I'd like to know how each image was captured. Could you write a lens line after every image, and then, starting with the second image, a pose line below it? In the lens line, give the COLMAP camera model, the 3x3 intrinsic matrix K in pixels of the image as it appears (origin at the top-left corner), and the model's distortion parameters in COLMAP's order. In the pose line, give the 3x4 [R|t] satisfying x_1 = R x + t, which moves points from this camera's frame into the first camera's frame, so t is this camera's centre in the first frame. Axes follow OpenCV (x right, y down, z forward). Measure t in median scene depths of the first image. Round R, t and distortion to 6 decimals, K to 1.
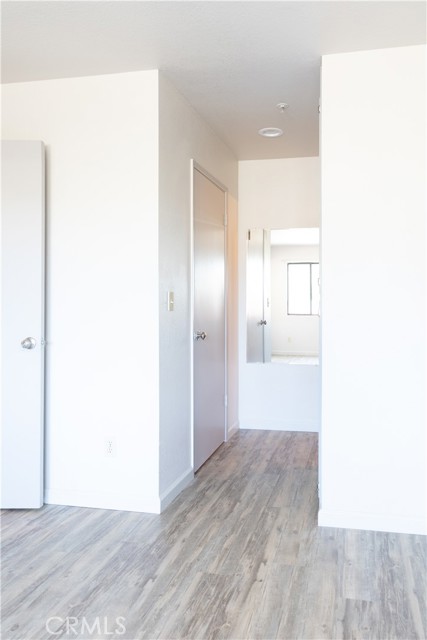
lens RADIAL K [[459.7, 0, 262.5], [0, 459.7, 302.4], [0, 0, 1]] dist [0.024196, -0.001072]
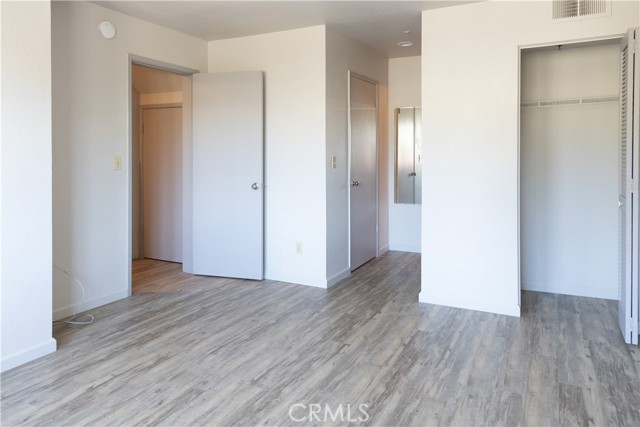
lens RADIAL K [[459.7, 0, 341.2], [0, 459.7, 149.4], [0, 0, 1]] dist [0.024196, -0.001072]
pose [[0.966121, -0.002225, -0.258080, 0.275946], [0.002503, 0.999997, 0.000750, -0.054893], [0.258077, -0.001370, 0.966123, -0.637834]]
